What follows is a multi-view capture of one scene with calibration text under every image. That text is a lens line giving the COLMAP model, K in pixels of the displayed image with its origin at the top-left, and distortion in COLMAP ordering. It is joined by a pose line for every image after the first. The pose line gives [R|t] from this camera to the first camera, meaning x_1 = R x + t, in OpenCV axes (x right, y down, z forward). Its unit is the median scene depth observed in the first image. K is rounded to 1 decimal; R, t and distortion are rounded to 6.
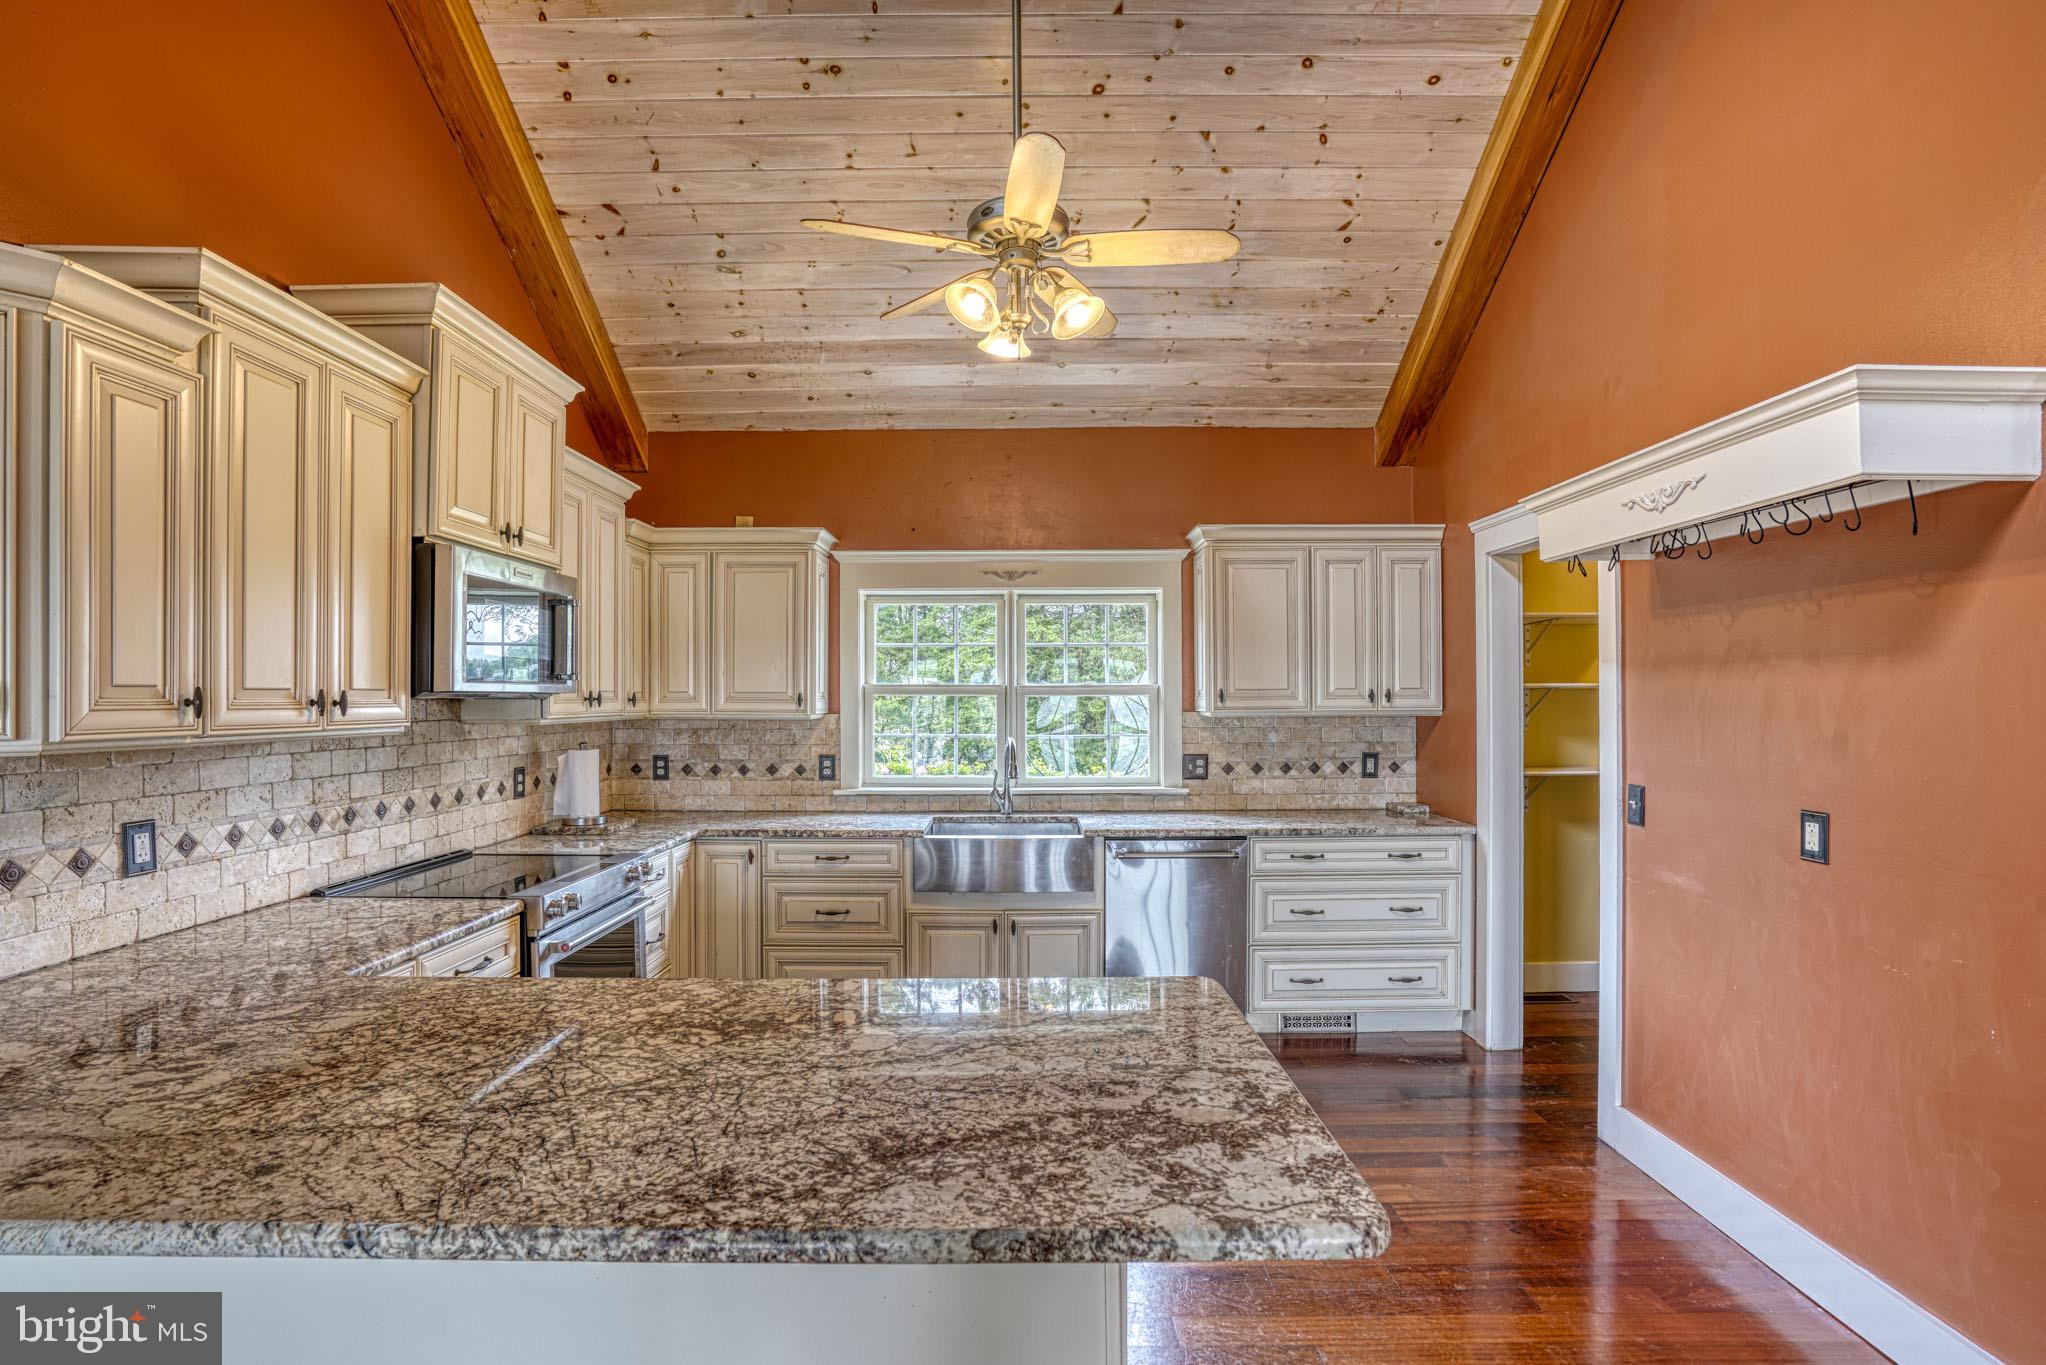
lens RADIAL K [[967.3, 0, 1024.7], [0, 967.3, 685.1], [0, 0, 1]] dist [-0.055591, 0.018867]
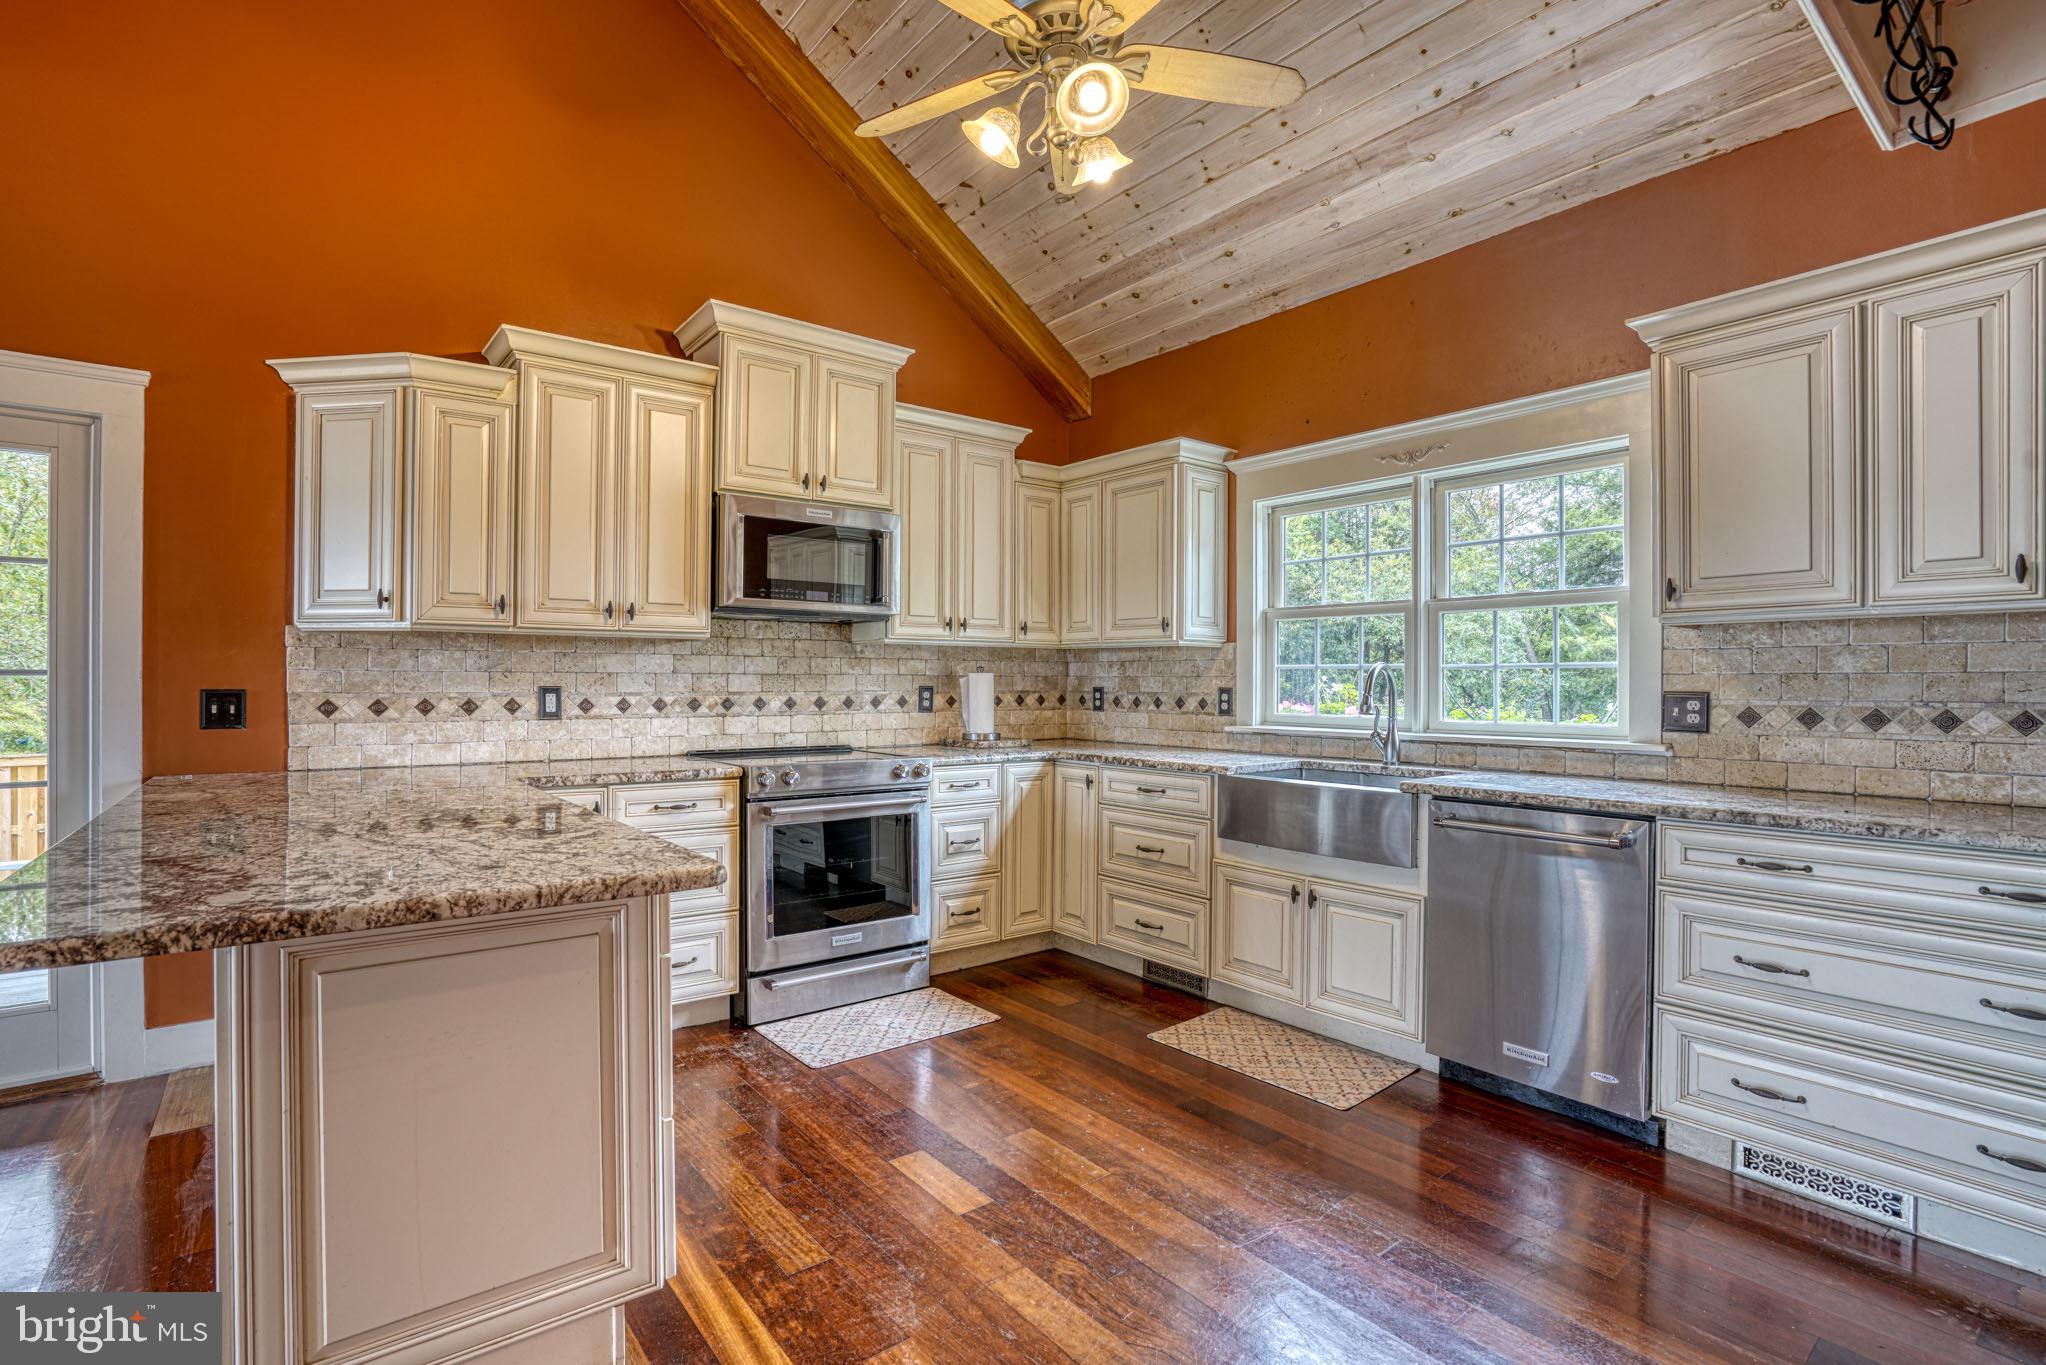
lens RADIAL K [[967.3, 0, 966.9], [0, 967.3, 669.4], [0, 0, 1]] dist [-0.055591, 0.018867]
pose [[0.603690, -0.002404, -0.797215, 0.442958], [0.003683, 0.999993, -0.000226, 0.064782], [0.797210, -0.002800, 0.603695, 0.310242]]
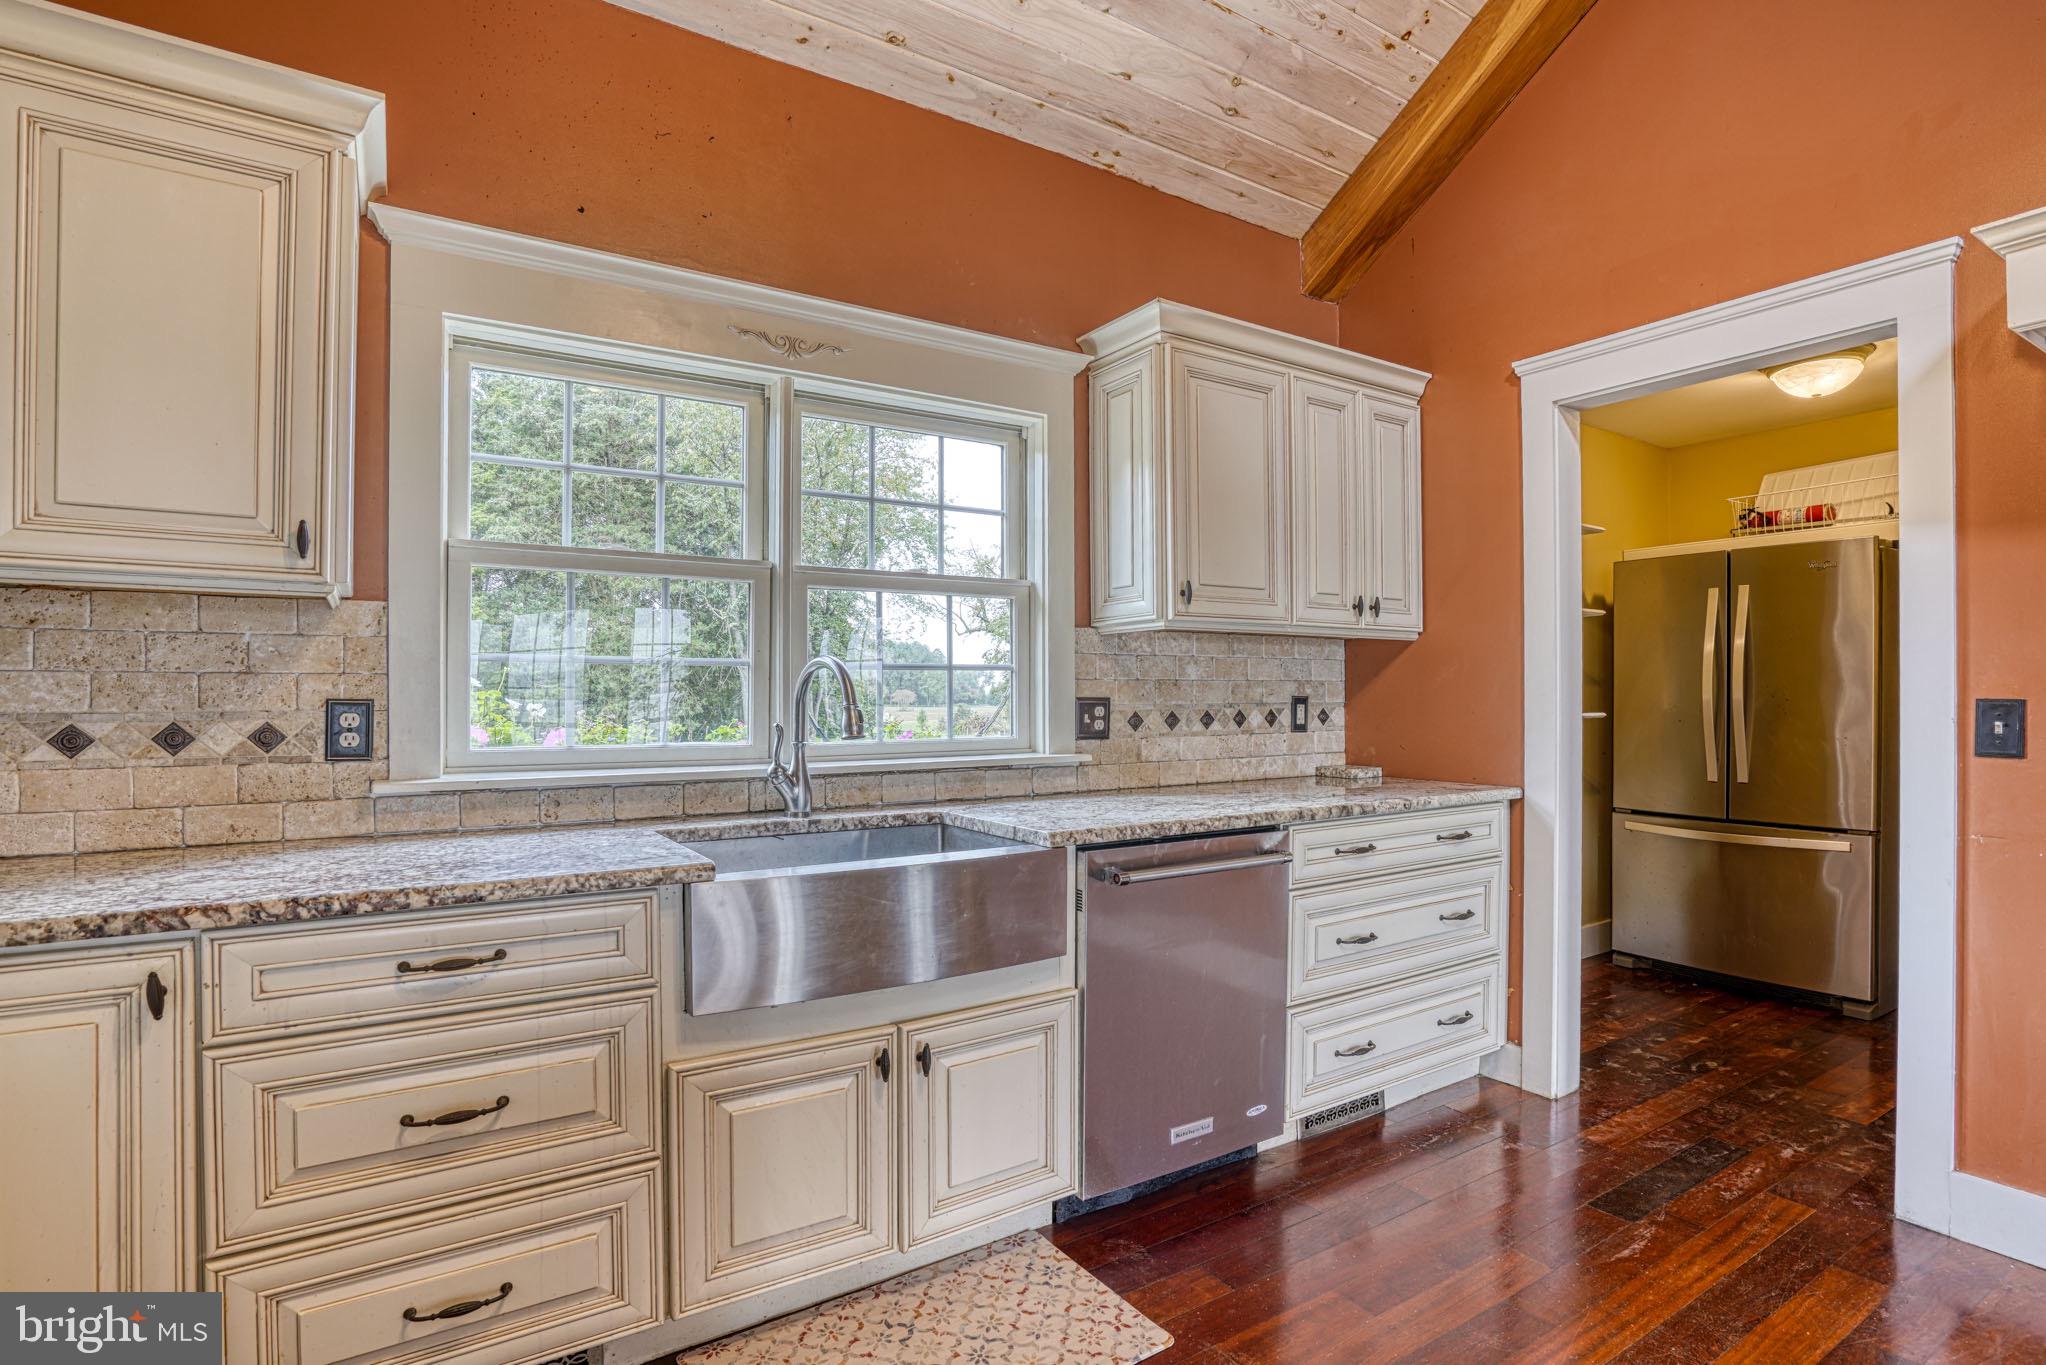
lens RADIAL K [[967.3, 0, 1034.4], [0, 967.3, 697.3], [0, 0, 1]] dist [-0.055591, 0.018867]
pose [[0.829859, 0.004067, 0.557958, -0.223103], [-0.011059, 0.999897, 0.009160, 0.077093], [-0.557864, -0.013772, 0.829818, 0.603402]]
